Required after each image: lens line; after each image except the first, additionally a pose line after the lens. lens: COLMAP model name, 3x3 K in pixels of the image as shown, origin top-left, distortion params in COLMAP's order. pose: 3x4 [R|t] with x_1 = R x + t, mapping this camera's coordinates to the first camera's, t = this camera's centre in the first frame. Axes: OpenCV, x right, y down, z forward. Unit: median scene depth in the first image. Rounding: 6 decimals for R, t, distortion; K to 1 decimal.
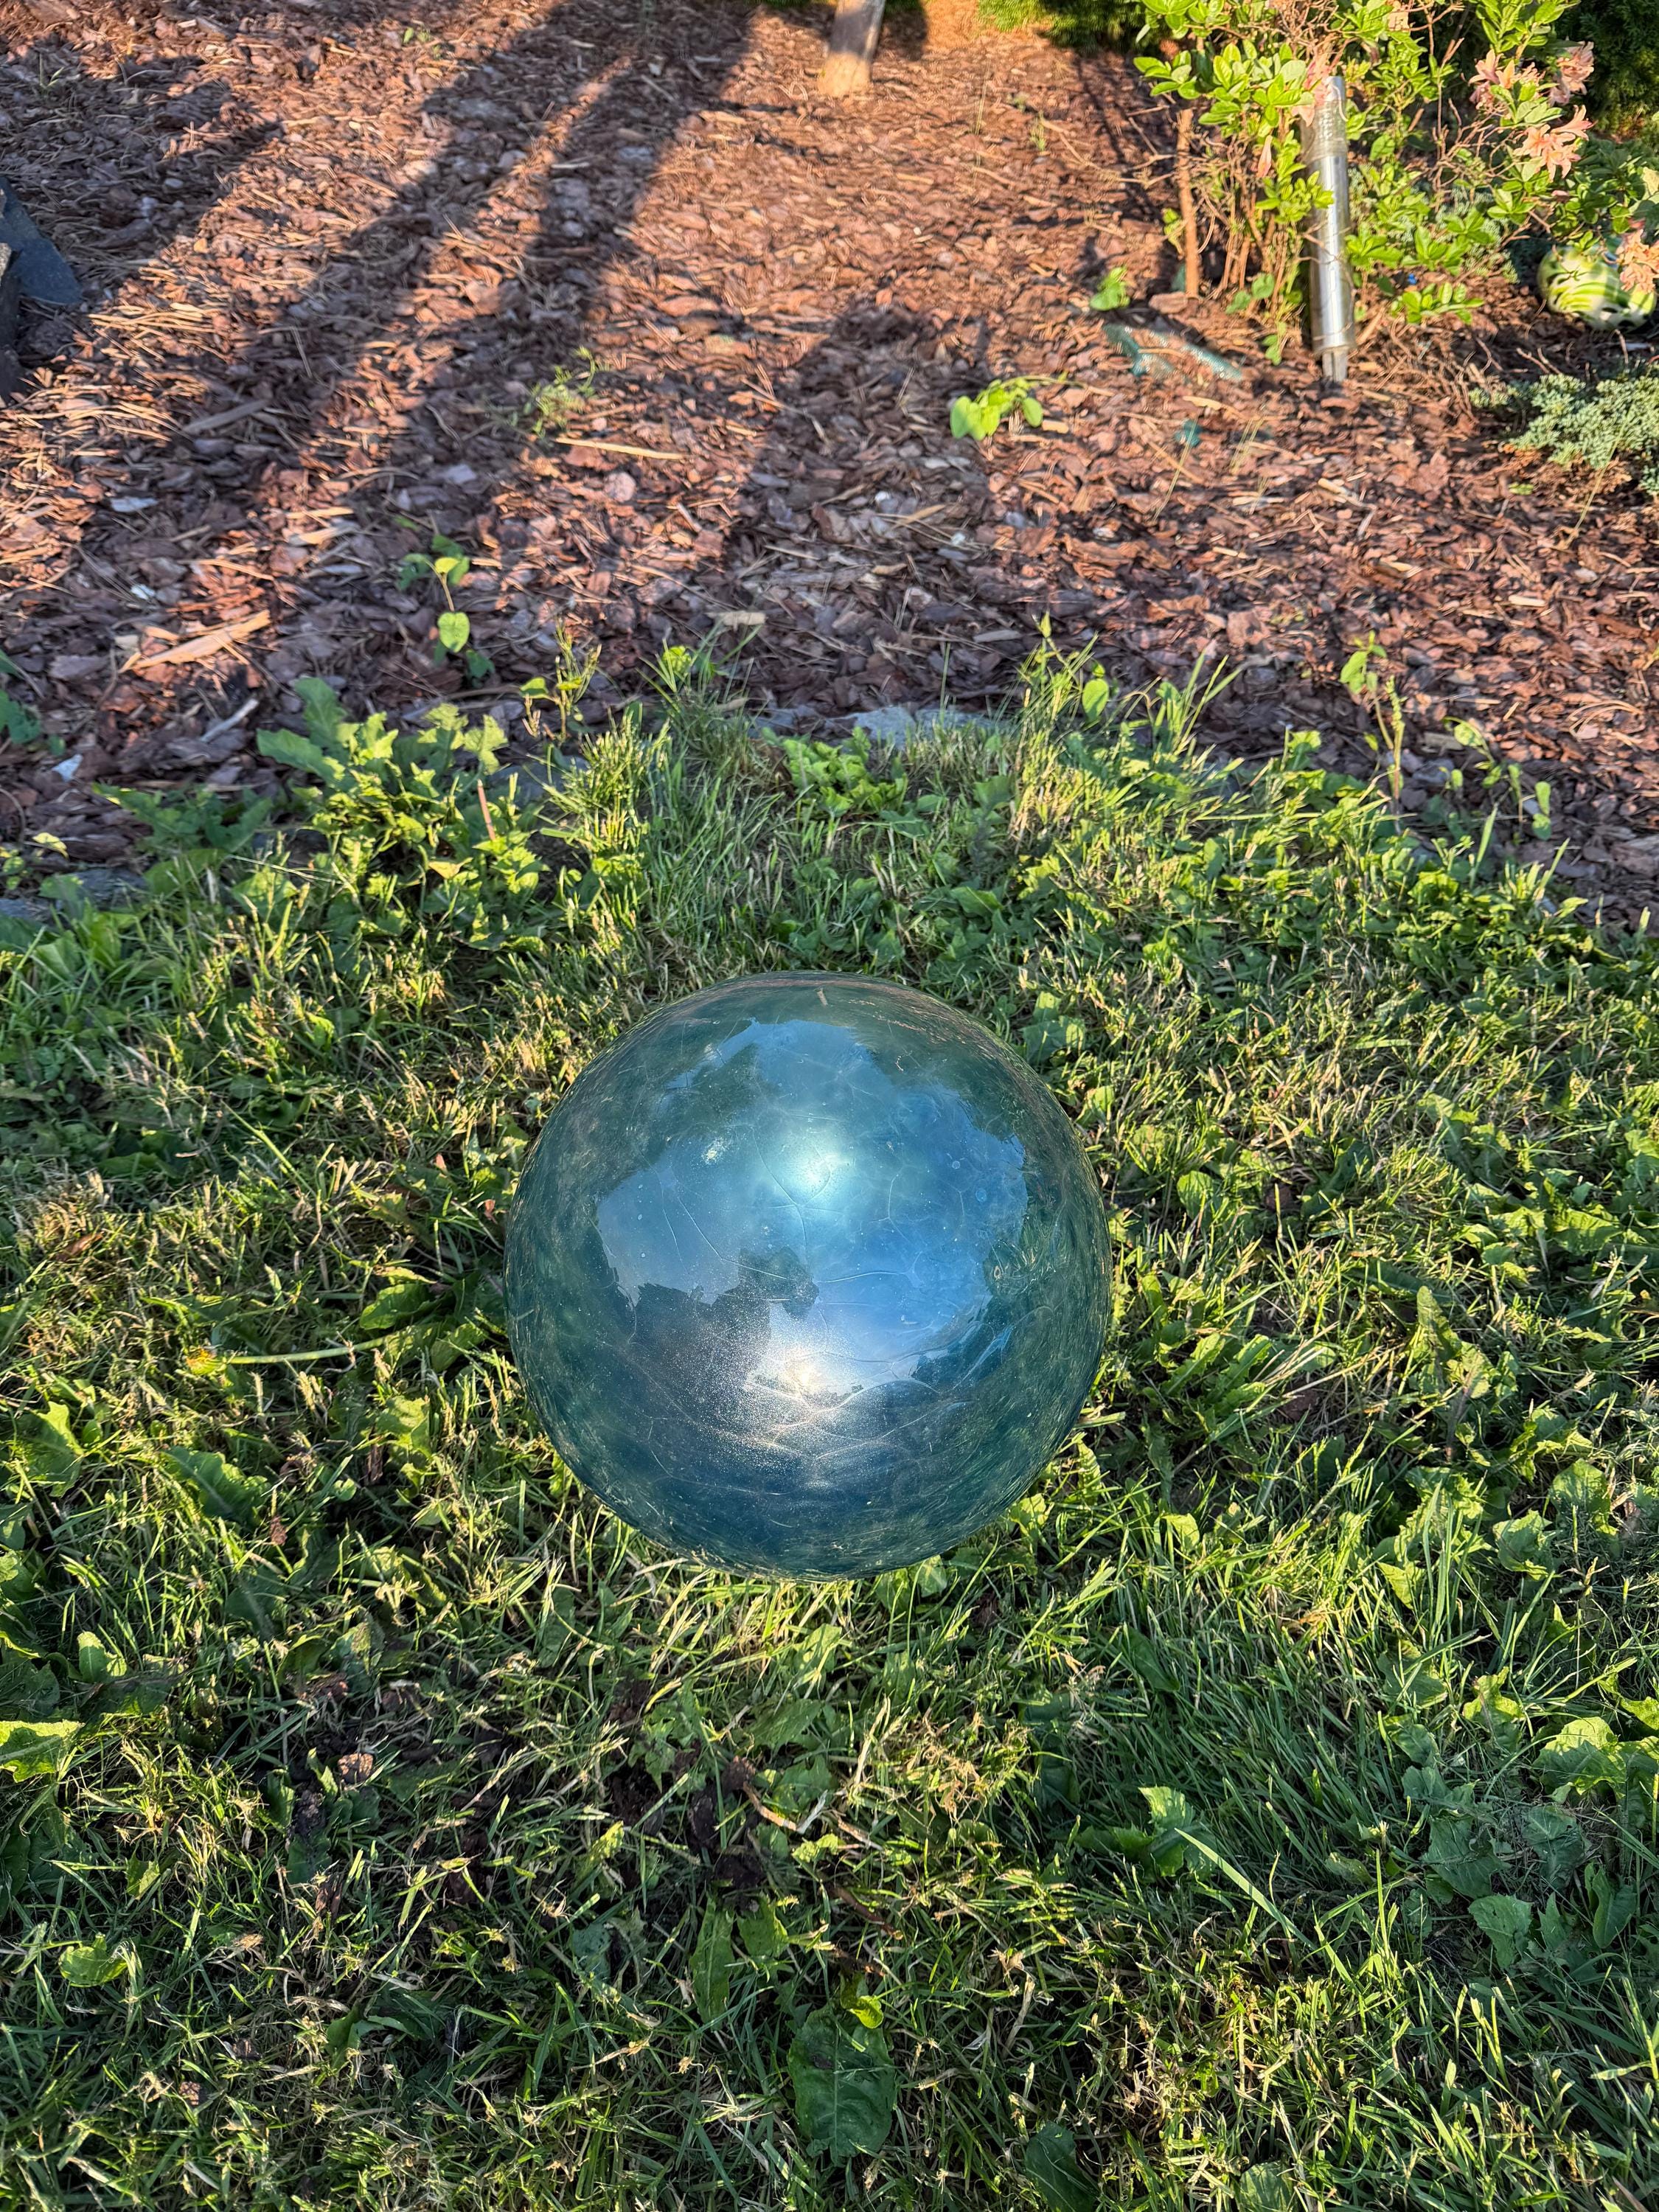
lens RADIAL K [[1562.7, 0, 822.0], [0, 1562.7, 1099.1], [0, 0, 1]] dist [-0.013621, -0.002150]
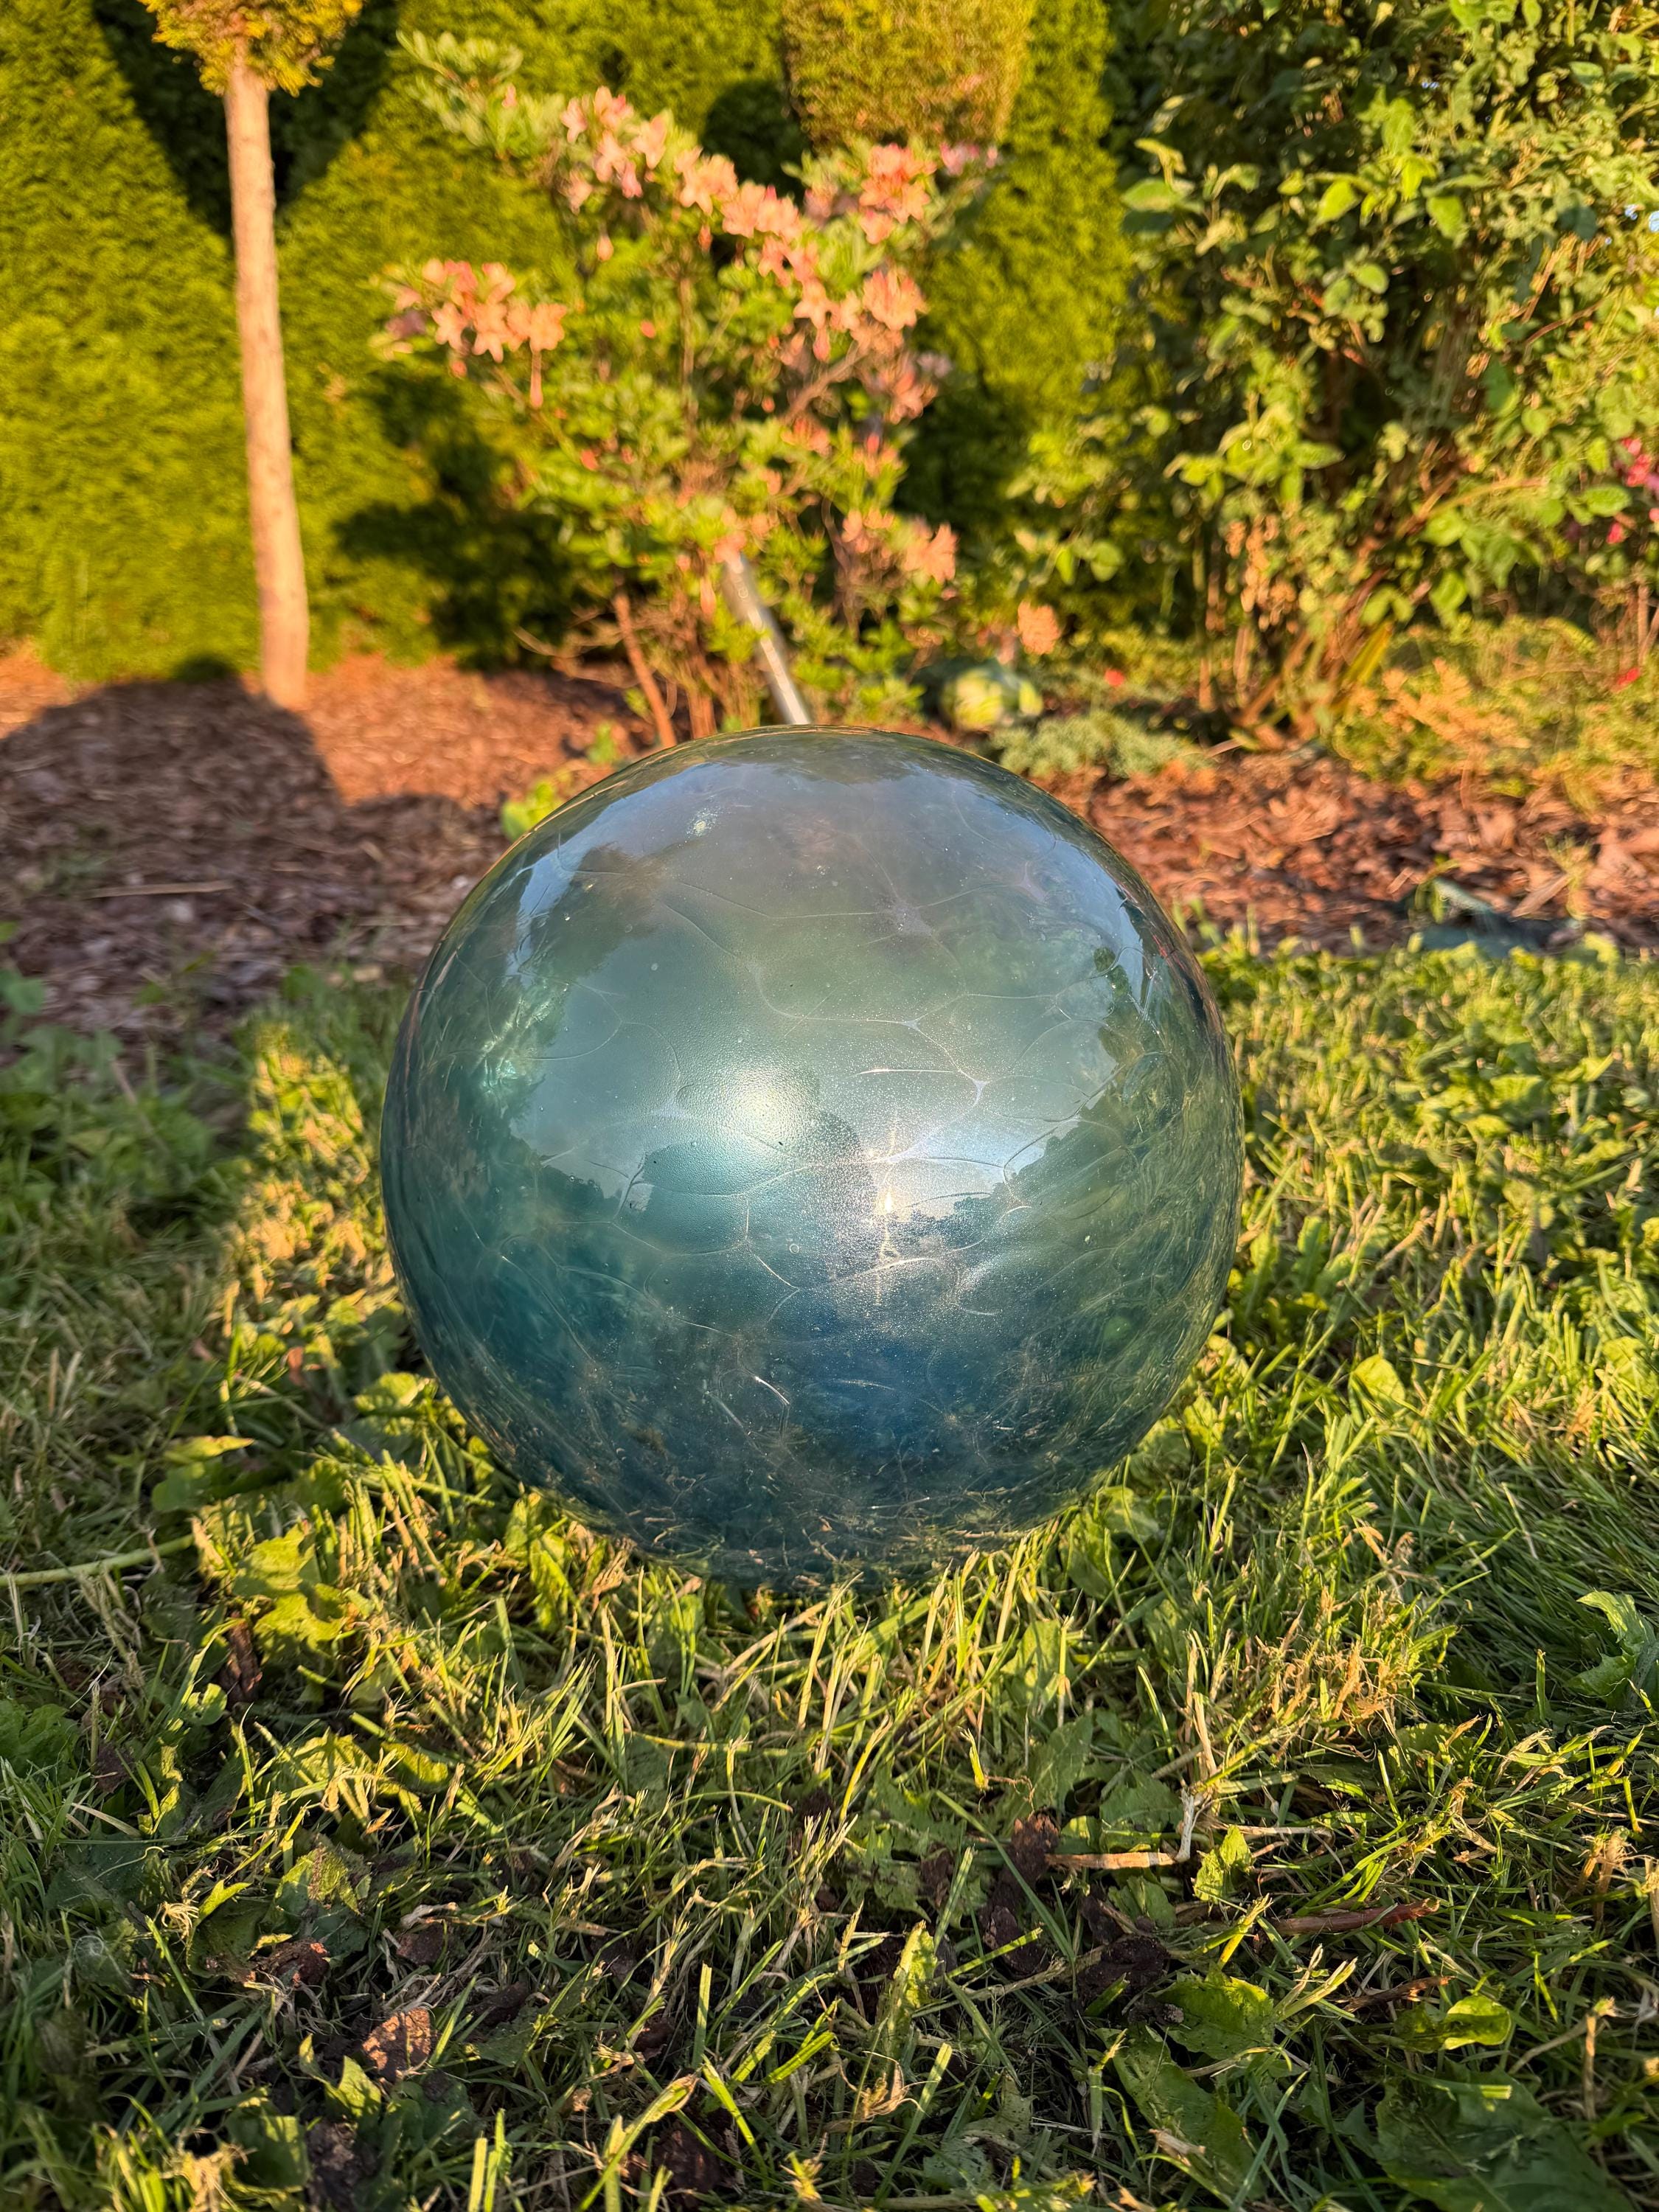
lens RADIAL K [[1574.8, 0, 820.1], [0, 1574.8, 1120.1], [0, 0, 1]] dist [-0.009211, -0.009317]
pose [[0.918821, -0.242236, 0.311592, -0.228007], [0.342768, 0.881135, -0.325746, 0.331101], [-0.195647, 0.406106, 0.892637, 0.347009]]
